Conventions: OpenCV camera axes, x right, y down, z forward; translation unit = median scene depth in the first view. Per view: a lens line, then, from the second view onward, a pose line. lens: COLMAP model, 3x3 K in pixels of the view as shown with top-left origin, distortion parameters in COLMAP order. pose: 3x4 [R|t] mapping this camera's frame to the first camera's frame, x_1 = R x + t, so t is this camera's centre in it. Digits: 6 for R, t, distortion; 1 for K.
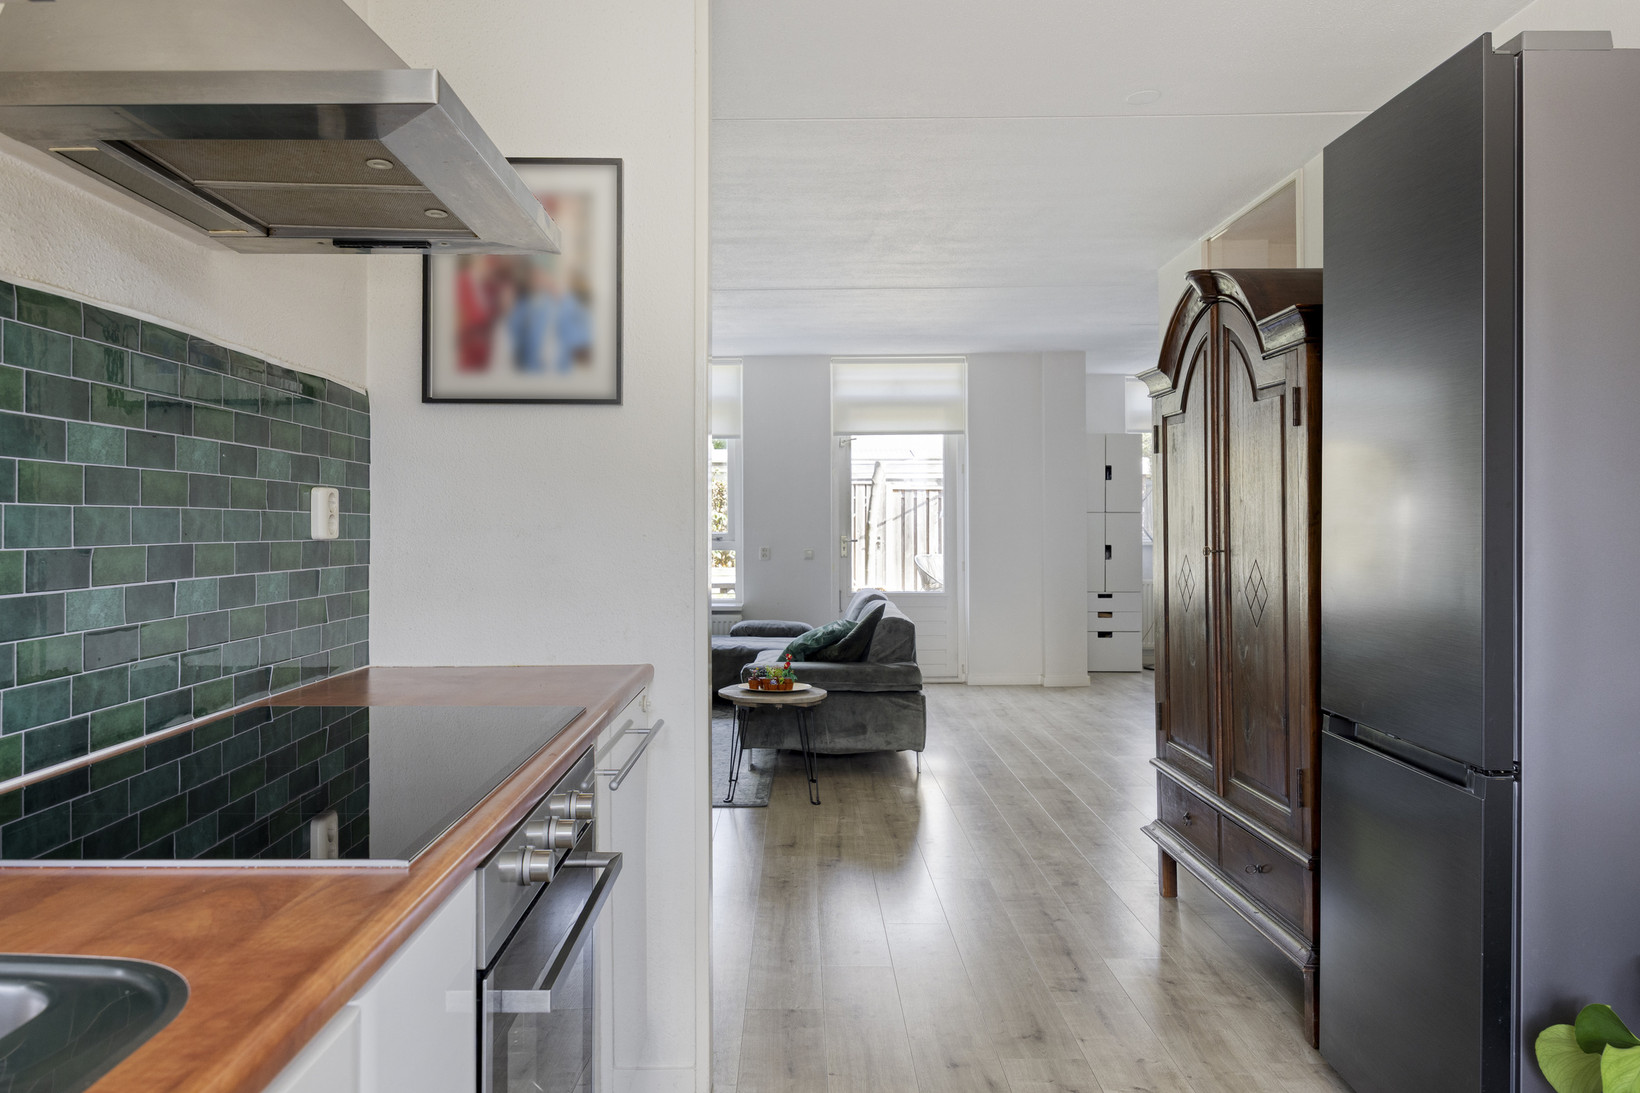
lens RADIAL K [[1102.6, 0, 815.8], [0, 1102.6, 517.3], [0, 0, 1]] dist [0.006787, 0.000427]
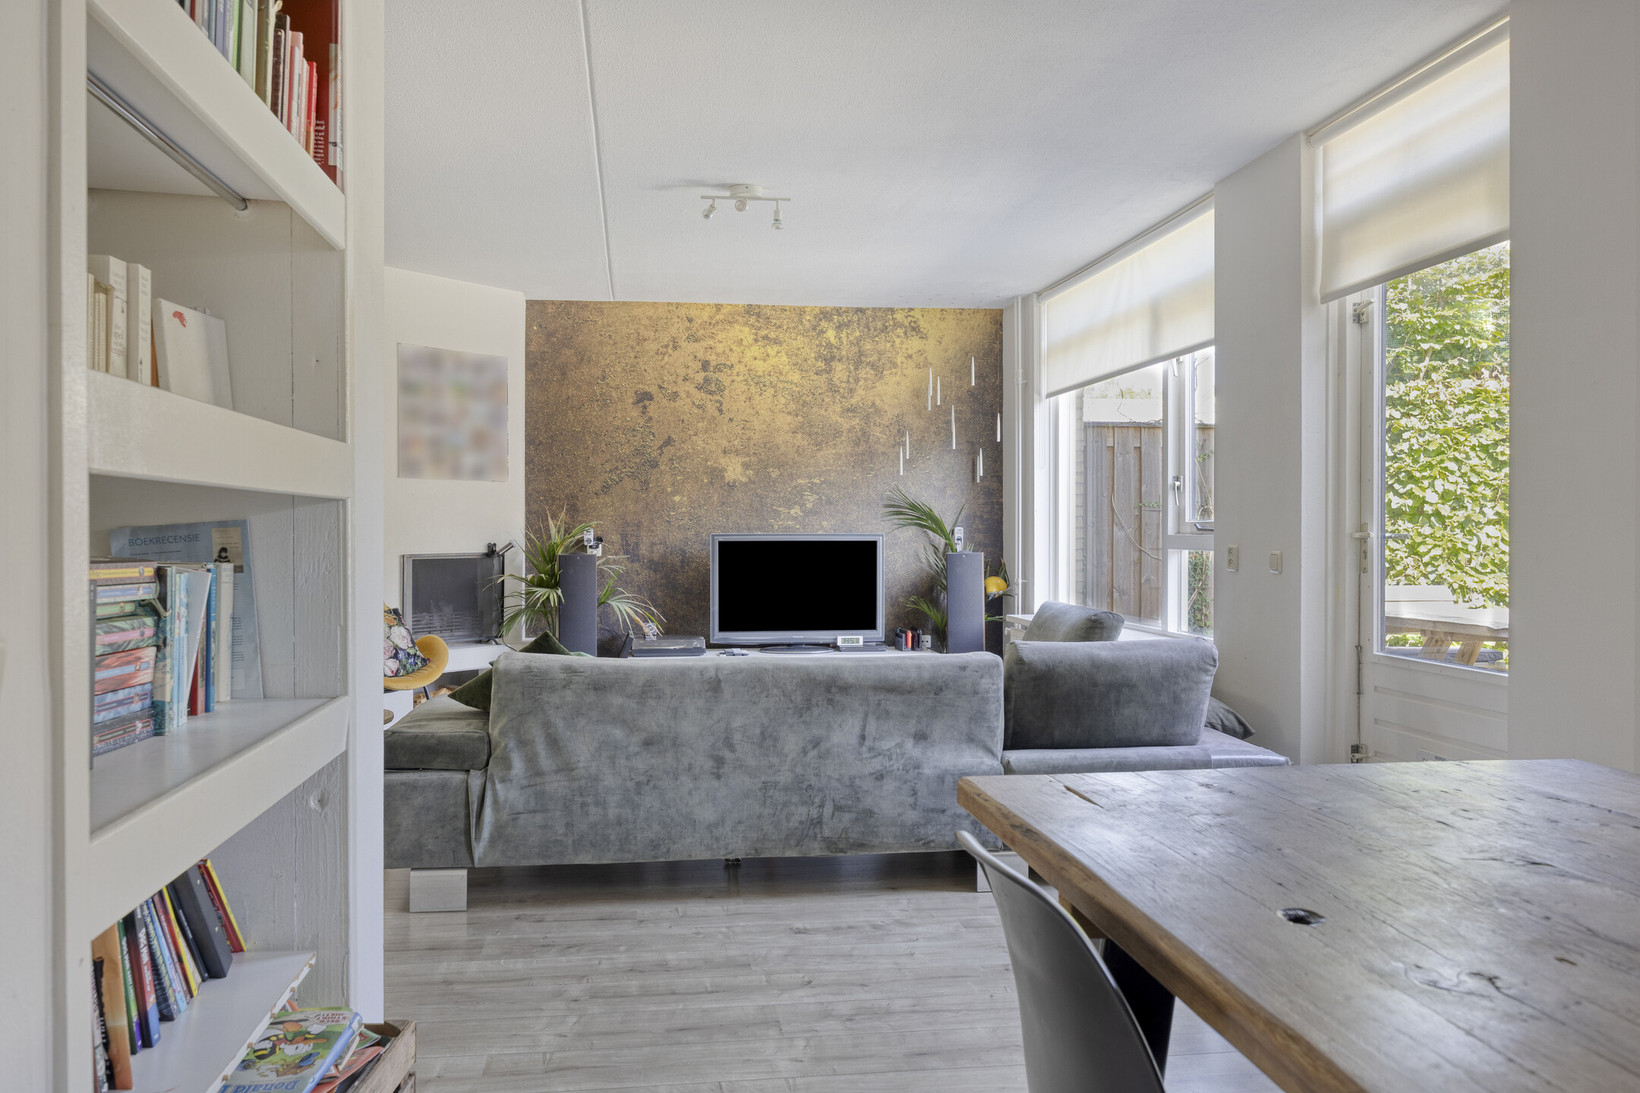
lens RADIAL K [[1248.6, 0, 820.0], [0, 1248.6, 546.5], [0, 0, 1]] dist [-0.011066, -0.003738]
pose [[0.129152, 0.012845, -0.991542, 0.589985], [0.006853, 0.999881, 0.013846, 0.020806], [0.991601, -0.008583, 0.129049, 0.855430]]
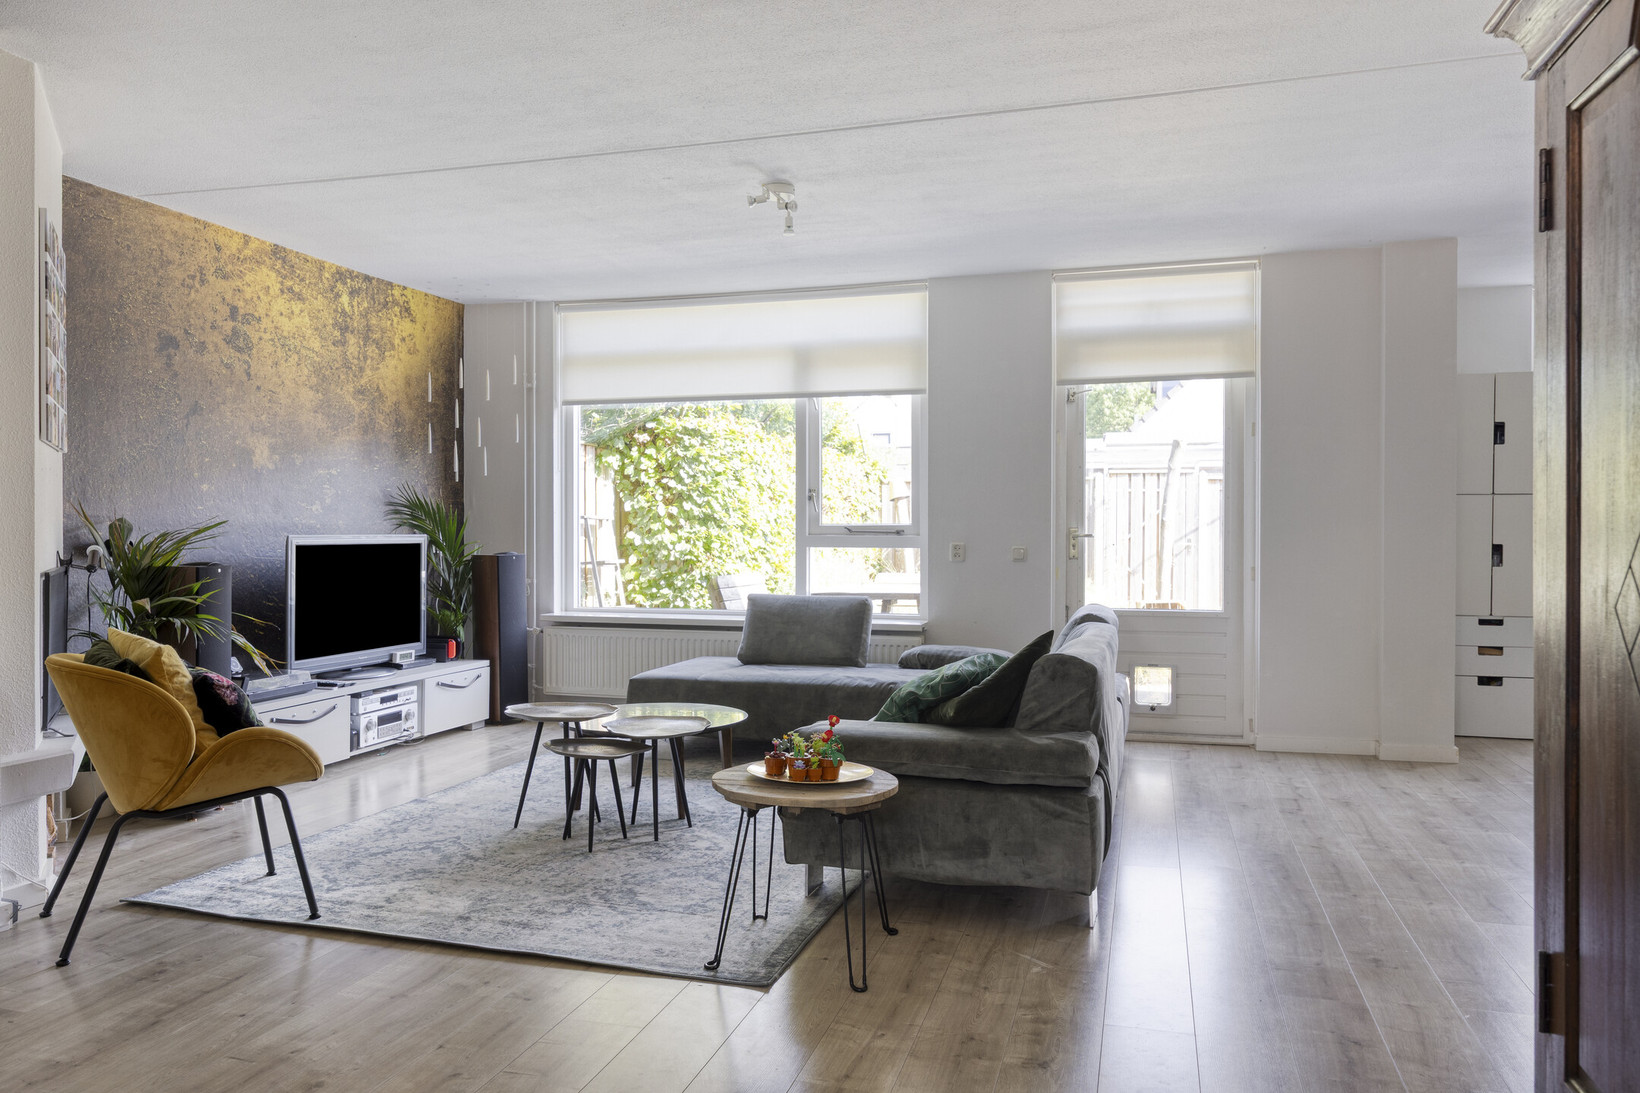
lens RADIAL K [[1151.5, 0, 820.0], [0, 1151.5, 546.5], [0, 0, 1]] dist [-0.006291, 0.000463]
pose [[0.957508, 0.005575, -0.288352, 0.098374], [-0.000024, 0.999815, 0.019251, 0.016957], [0.288406, -0.018426, 0.957331, 0.296855]]
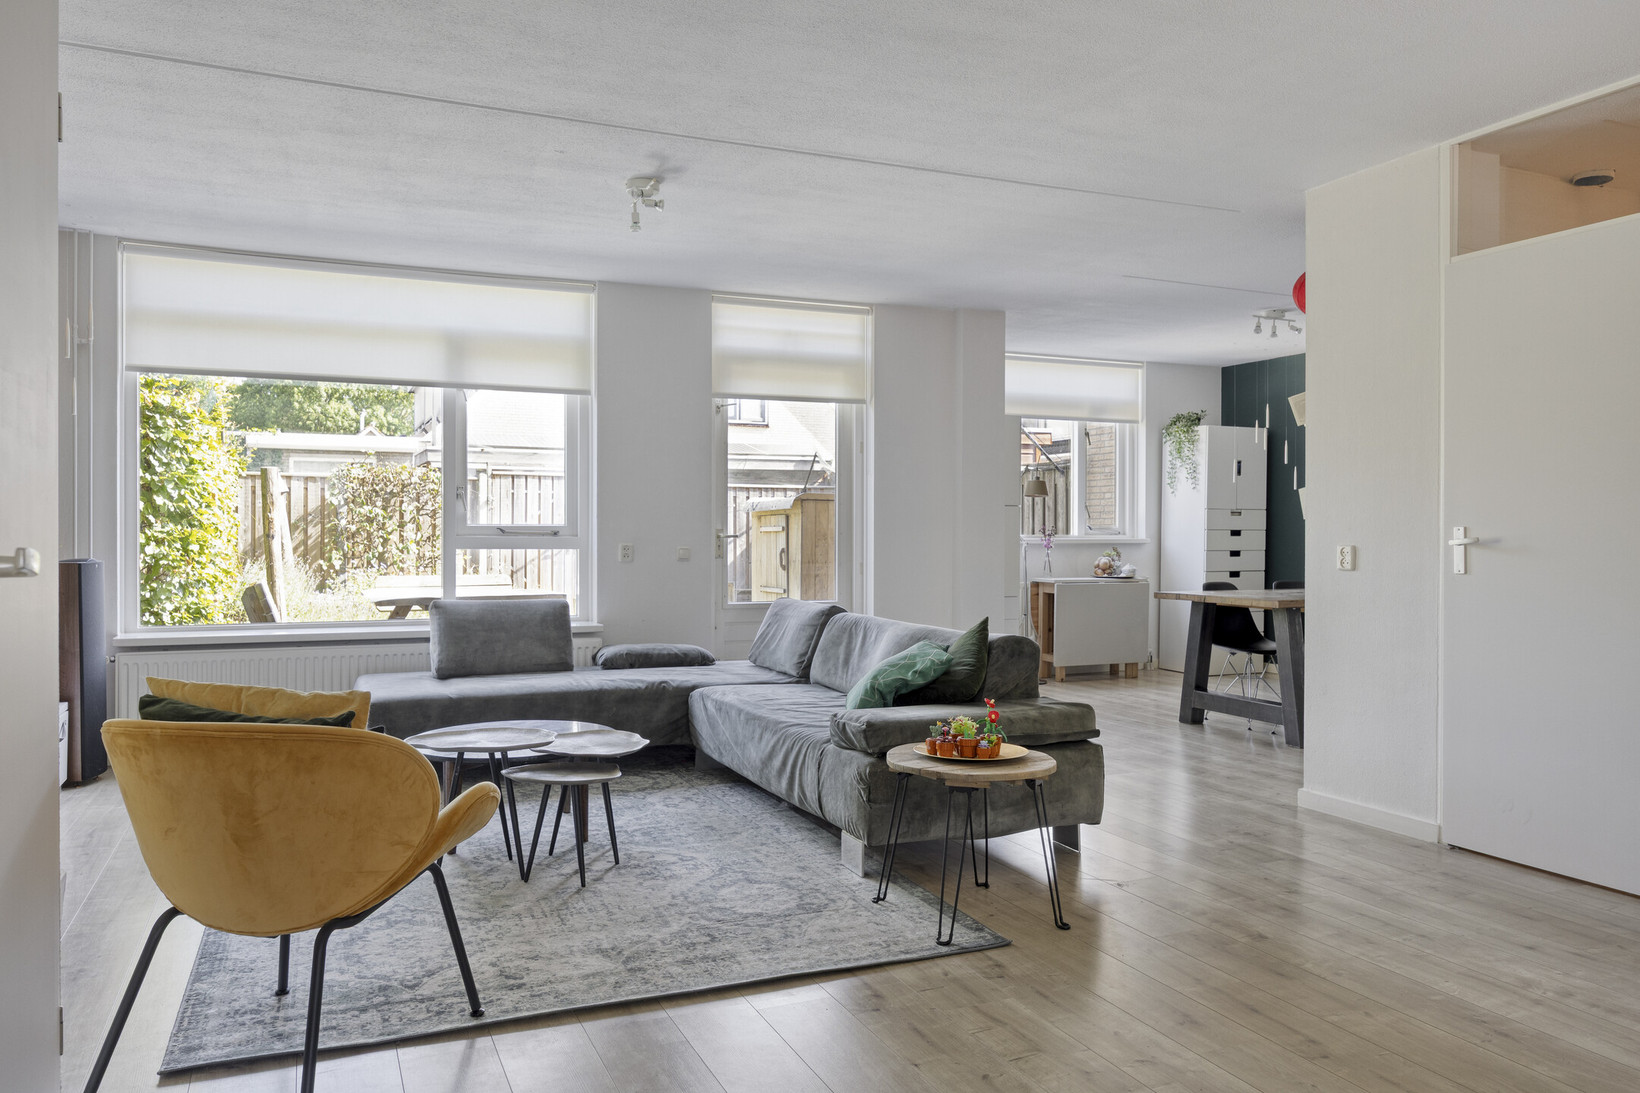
lens RADIAL K [[1126.8, 0, 812.8], [0, 1126.8, 538.0], [0, 0, 1]] dist [-0.006744, -0.001877]
pose [[0.920159, 0.002280, 0.391539, -0.263552], [-0.006856, 0.999924, 0.010289, 0.016593], [-0.391485, -0.012152, 0.920104, 0.302672]]
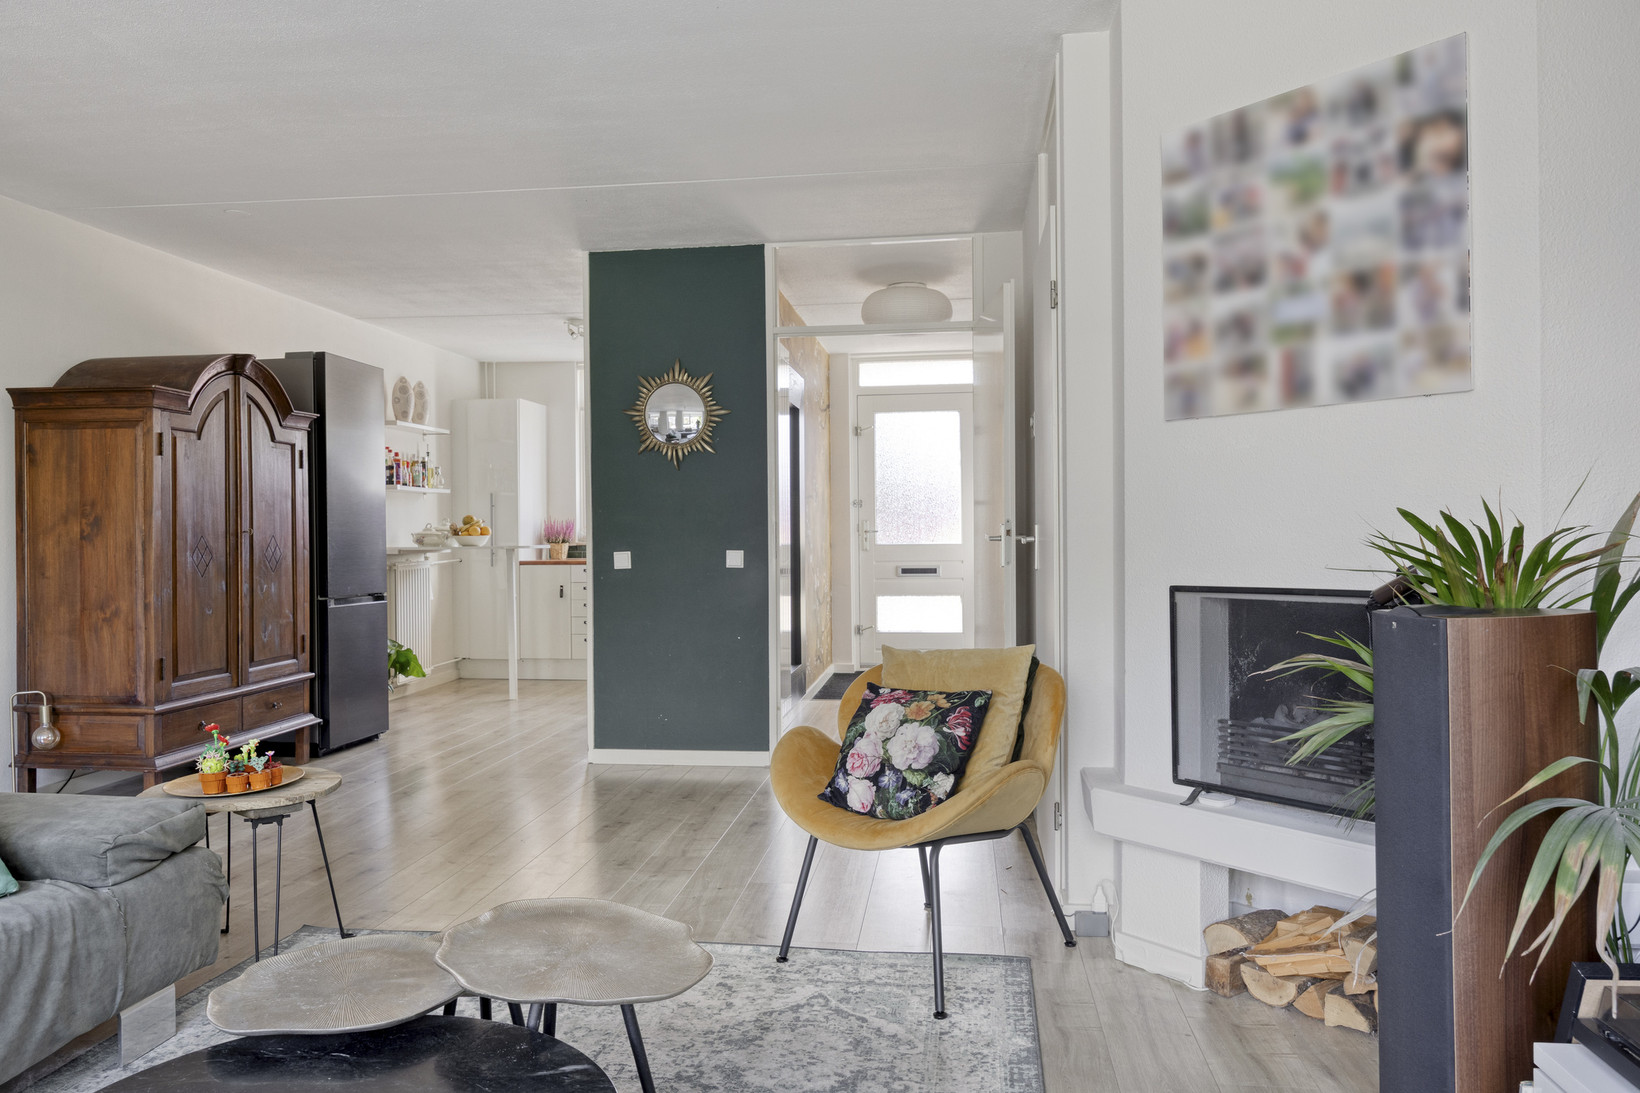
lens RADIAL K [[1151.5, 0, 820.0], [0, 1151.5, 546.5], [0, 0, 1]] dist [-0.006291, 0.000463]
pose [[-0.990240, -0.001357, 0.139369, -0.291886], [-0.000530, 0.999982, 0.005973, 0.021323], [-0.139375, 0.005841, -0.990222, 1.073874]]
